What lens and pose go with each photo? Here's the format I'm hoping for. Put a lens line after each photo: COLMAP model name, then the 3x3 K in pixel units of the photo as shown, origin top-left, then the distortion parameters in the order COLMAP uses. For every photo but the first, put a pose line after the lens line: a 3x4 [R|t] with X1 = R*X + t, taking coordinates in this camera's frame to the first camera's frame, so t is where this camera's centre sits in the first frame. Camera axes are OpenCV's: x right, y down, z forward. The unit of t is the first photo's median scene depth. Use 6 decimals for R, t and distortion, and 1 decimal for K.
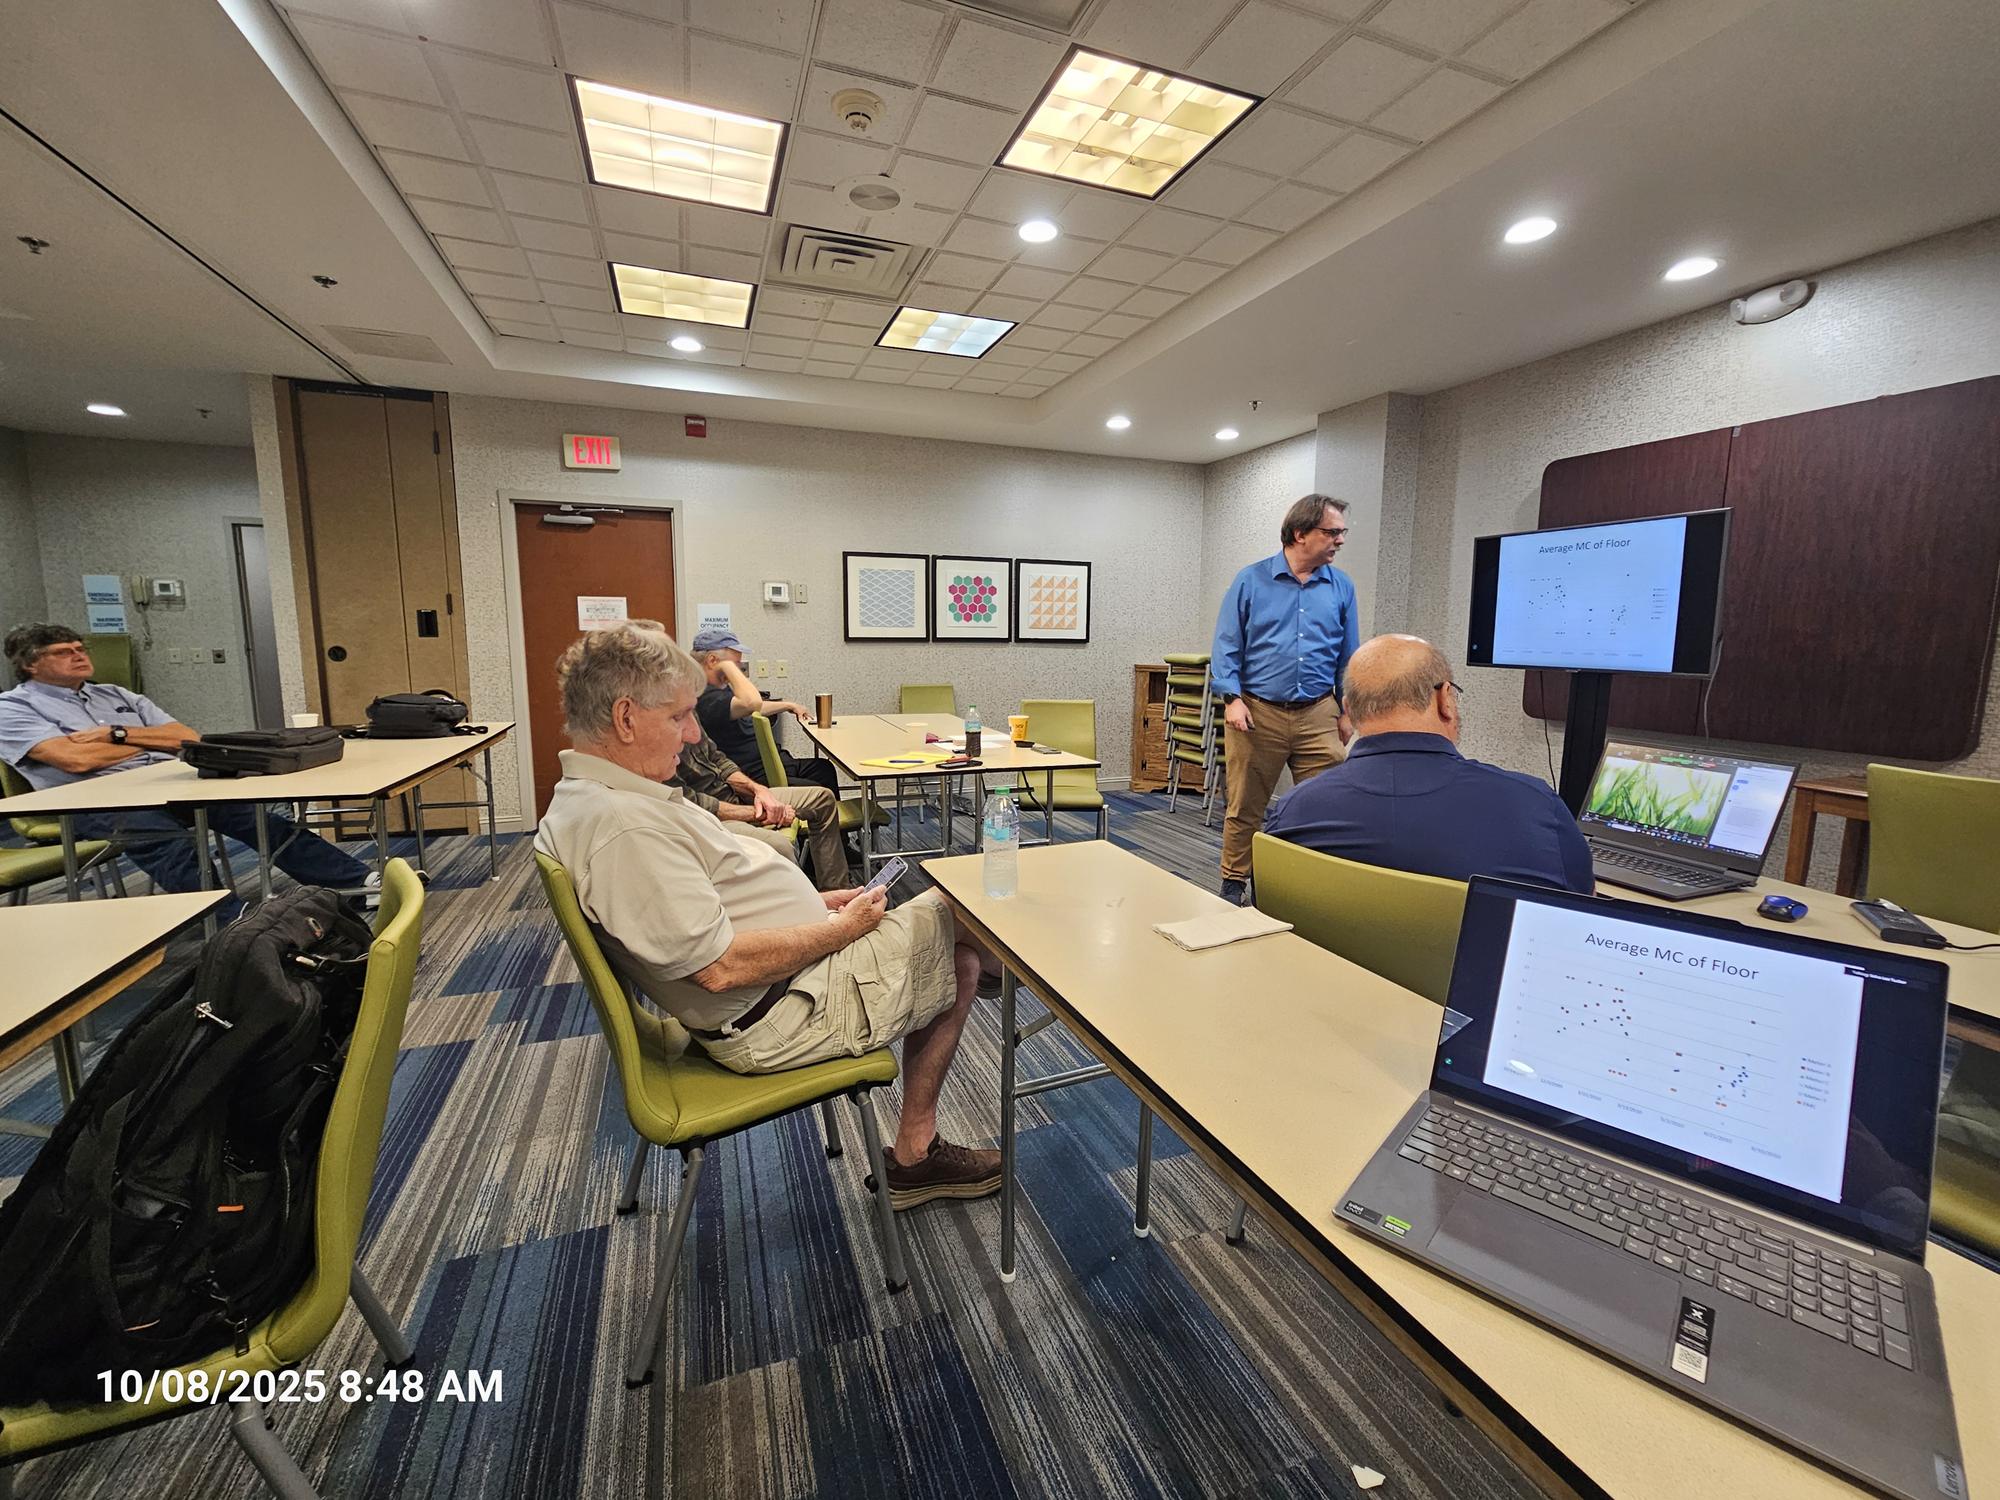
lens RADIAL K [[840.4, 0, 1000.8], [0, 840.4, 742.8], [0, 0, 1]] dist [-0.001090, 0.002019]
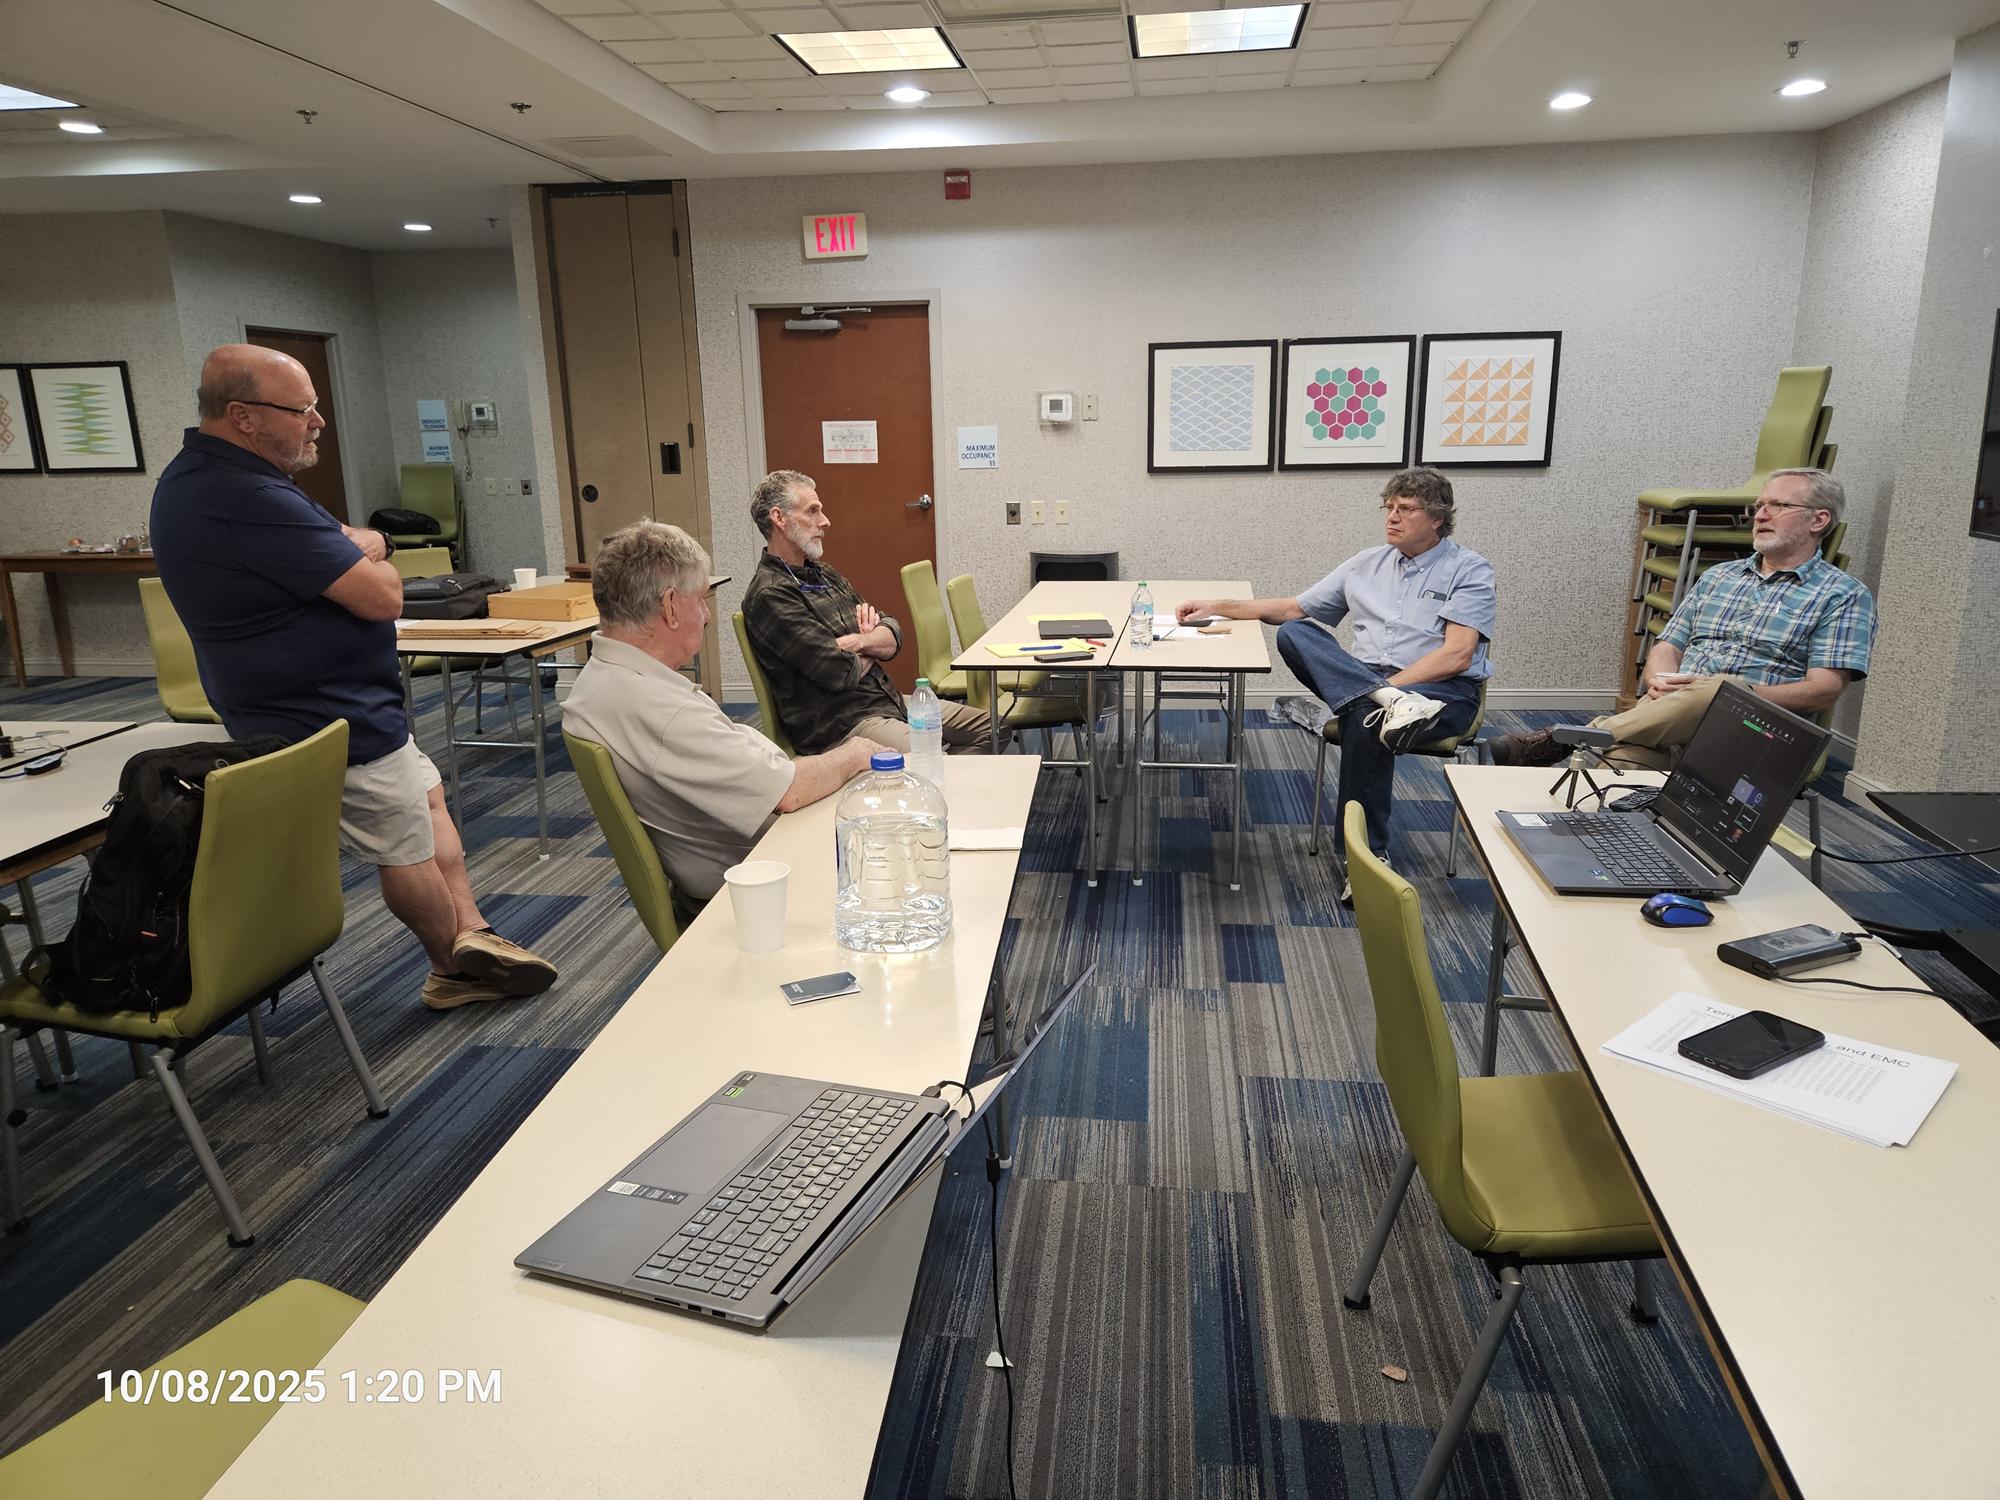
lens RADIAL K [[1373.2, 0, 1004.7], [0, 1373.2, 759.2], [0, 0, 1]] dist [0.053586, -0.024668]
pose [[0.879831, 0.095226, -0.465649, 0.277516], [-0.038791, 0.990842, 0.129334, -0.026120], [0.473701, -0.095729, 0.875468, -0.108512]]
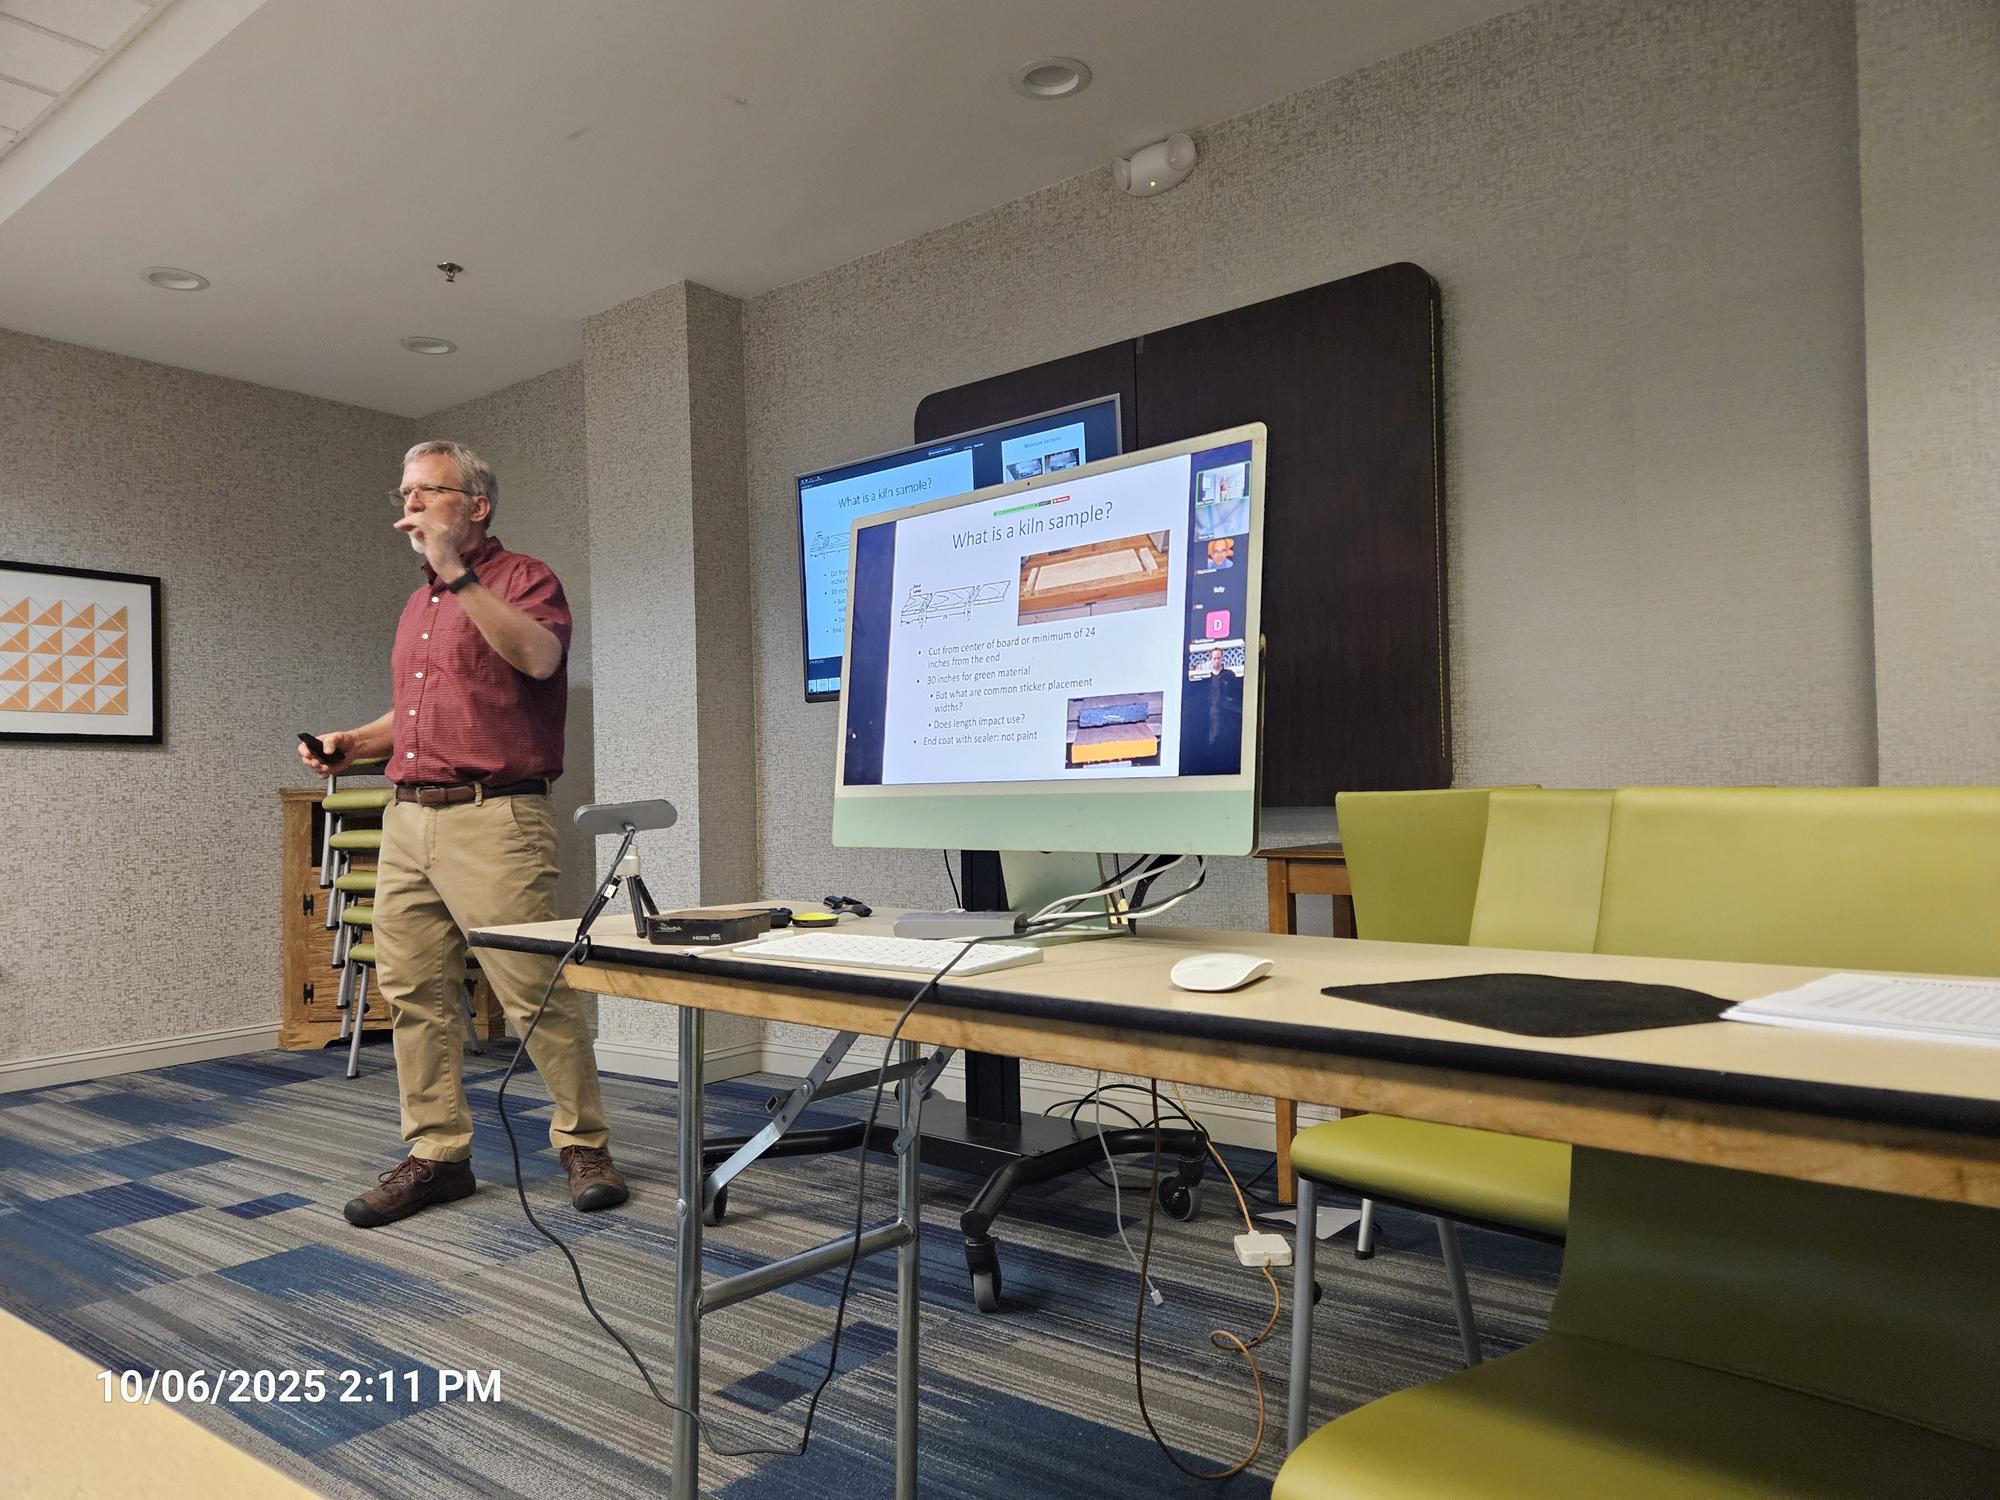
lens RADIAL K [[1373.2, 0, 1002.6], [0, 1373.2, 753.8], [0, 0, 1]] dist [0.053586, -0.024668]
pose [[0.864789, -0.017368, 0.501835, 0.134690], [0.103069, 0.984261, -0.143549, 0.054961], [-0.491444, 0.175863, 0.852968, 0.105202]]
